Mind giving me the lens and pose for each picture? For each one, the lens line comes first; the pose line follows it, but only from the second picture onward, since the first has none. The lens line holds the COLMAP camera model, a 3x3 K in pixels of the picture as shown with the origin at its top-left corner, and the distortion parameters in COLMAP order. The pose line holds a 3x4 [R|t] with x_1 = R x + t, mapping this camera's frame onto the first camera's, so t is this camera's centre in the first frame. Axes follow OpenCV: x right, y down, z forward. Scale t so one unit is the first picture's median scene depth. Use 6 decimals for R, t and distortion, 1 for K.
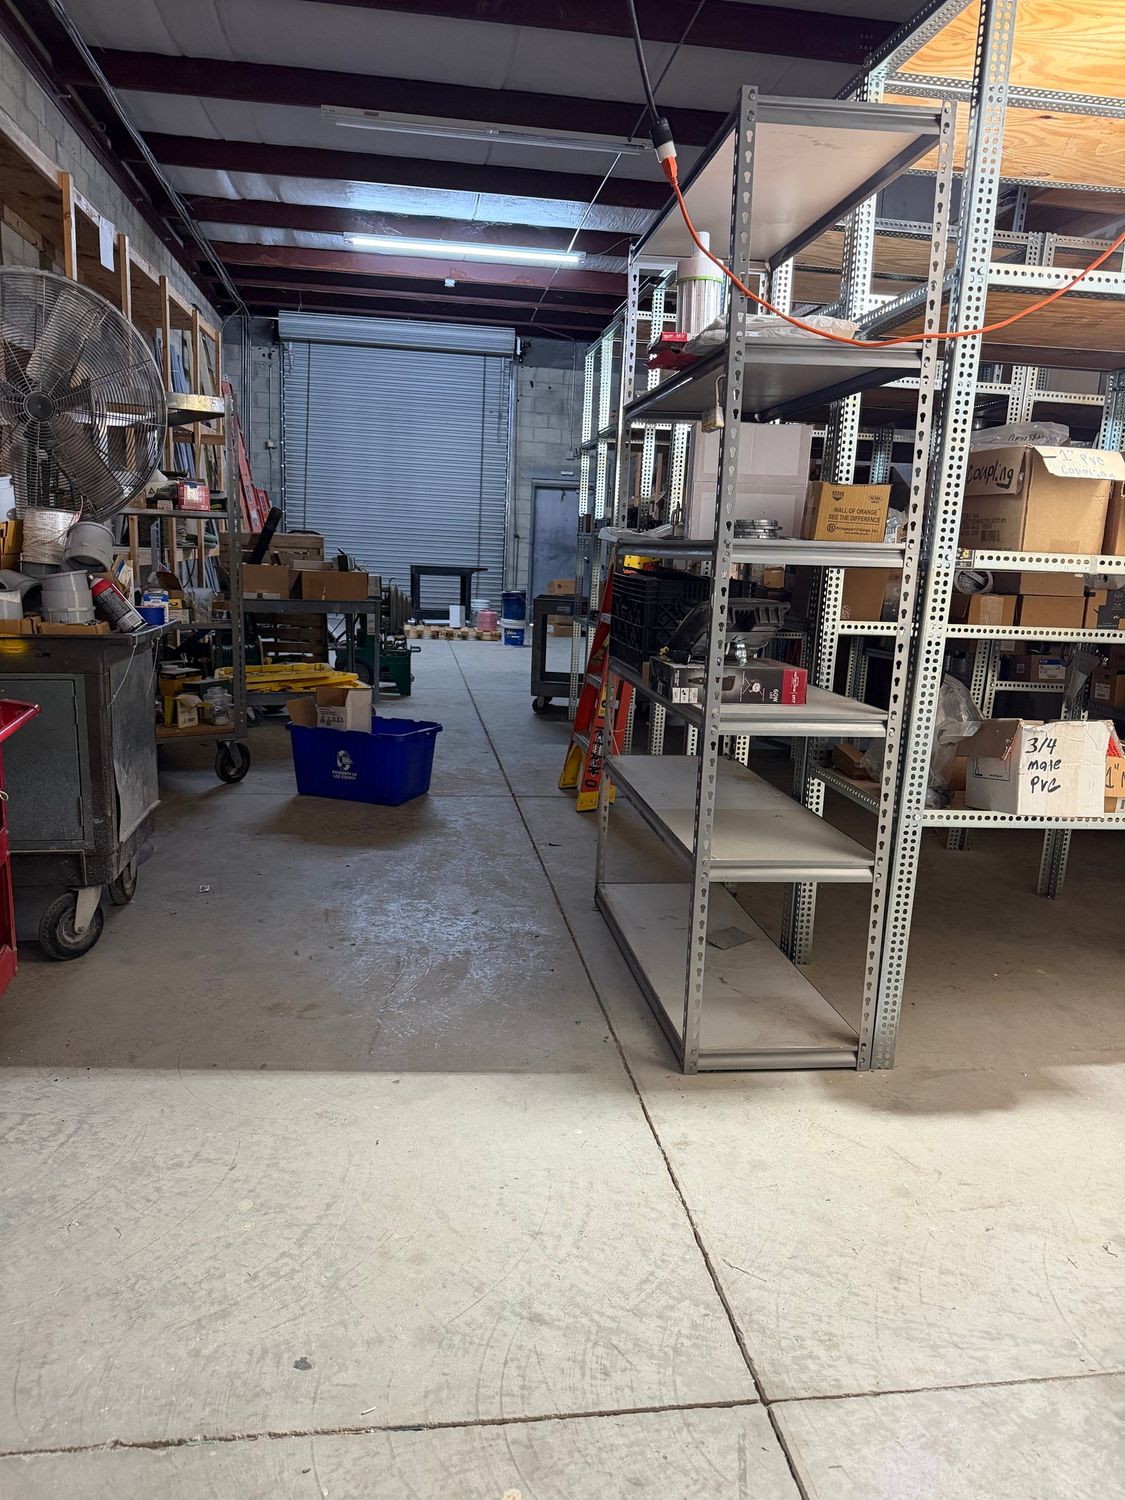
lens RADIAL K [[1055.5, 0, 558.7], [0, 1055.5, 742.0], [0, 0, 1]] dist [0.053785, -0.067337]
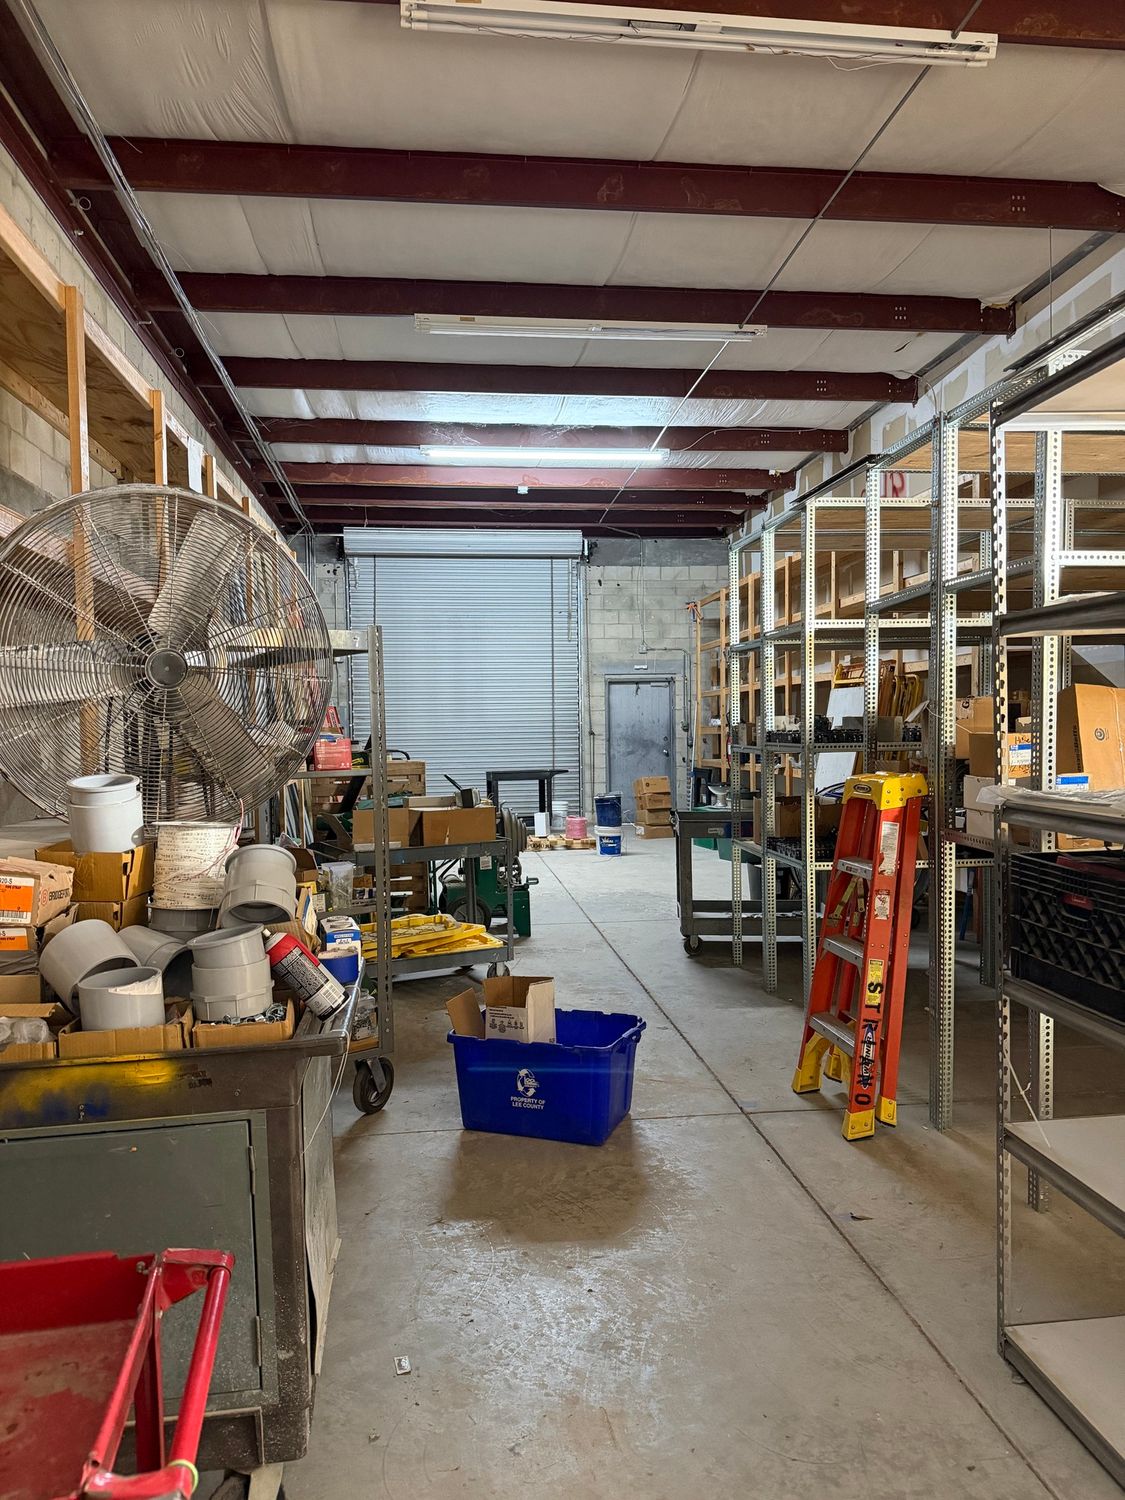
lens RADIAL K [[1055.5, 0, 558.6], [0, 1055.5, 762.4], [0, 0, 1]] dist [0.053785, -0.067337]
pose [[0.998012, -0.056373, -0.028181, -0.084488], [0.051431, 0.986918, -0.152802, -0.052631], [0.036426, 0.151048, 0.987855, 0.126856]]
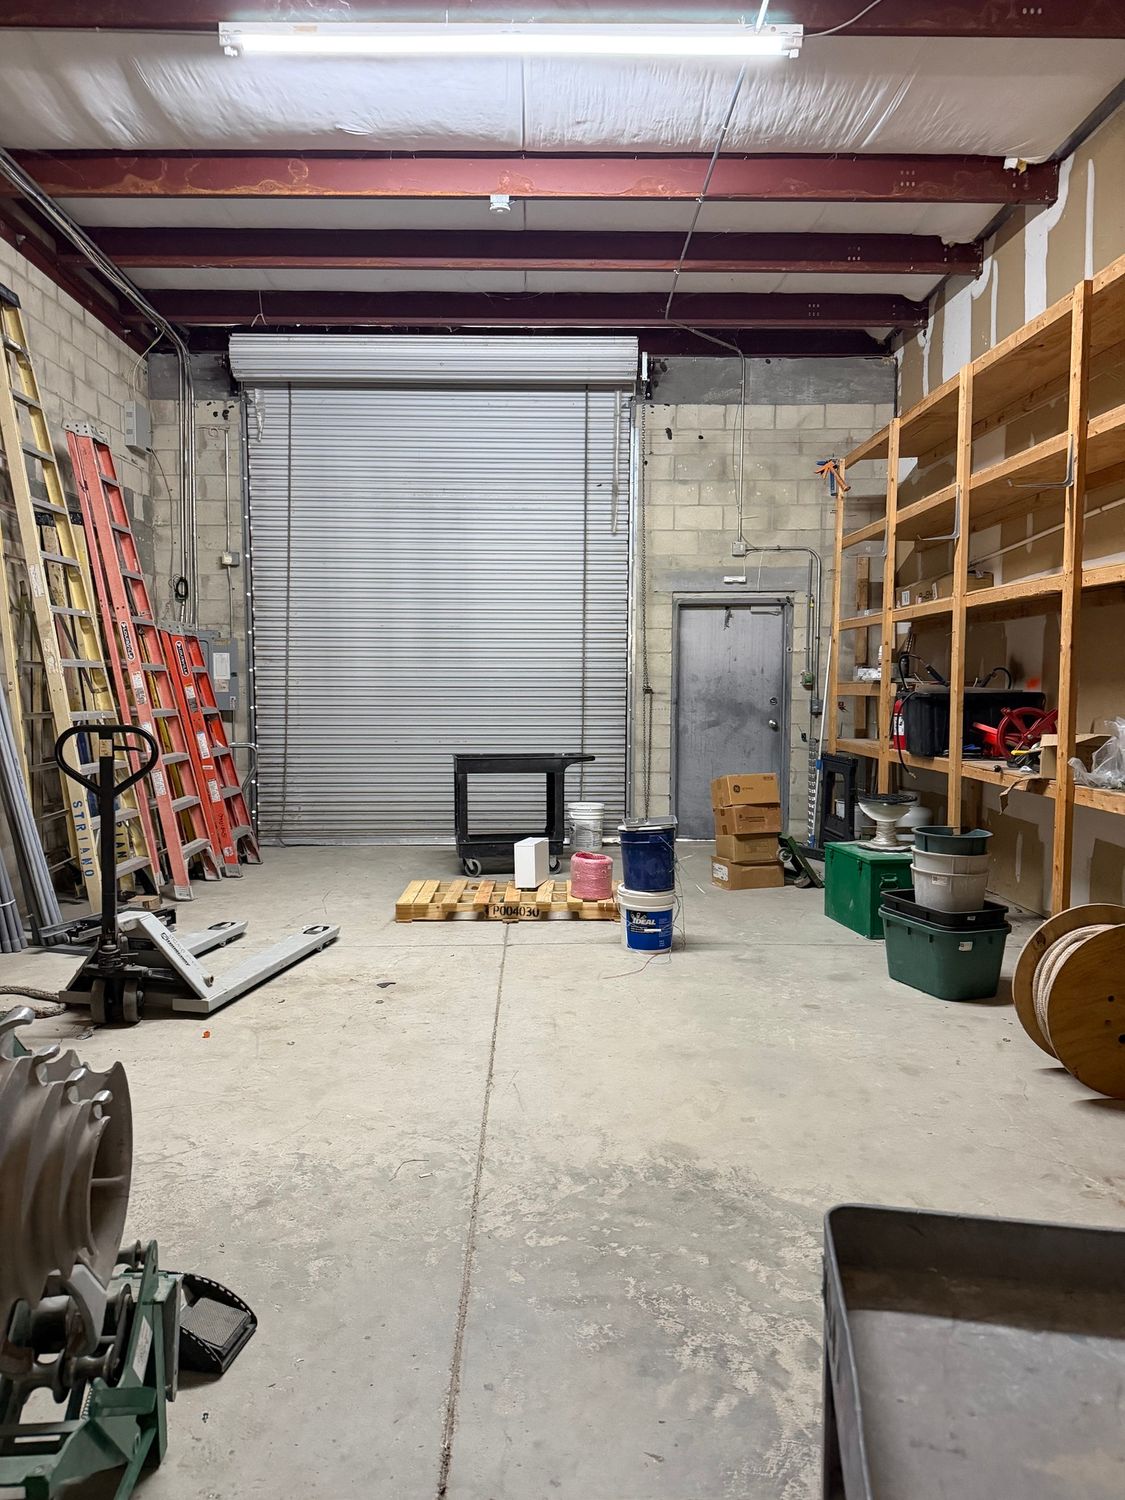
lens RADIAL K [[1055.5, 0, 548.6], [0, 1055.5, 762.1], [0, 0, 1]] dist [0.053785, -0.067337]
pose [[0.989859, -0.029641, -0.138927, -0.028895], [0.014634, 0.994062, -0.107827, -0.186493], [0.141299, 0.104701, 0.984415, 0.832926]]
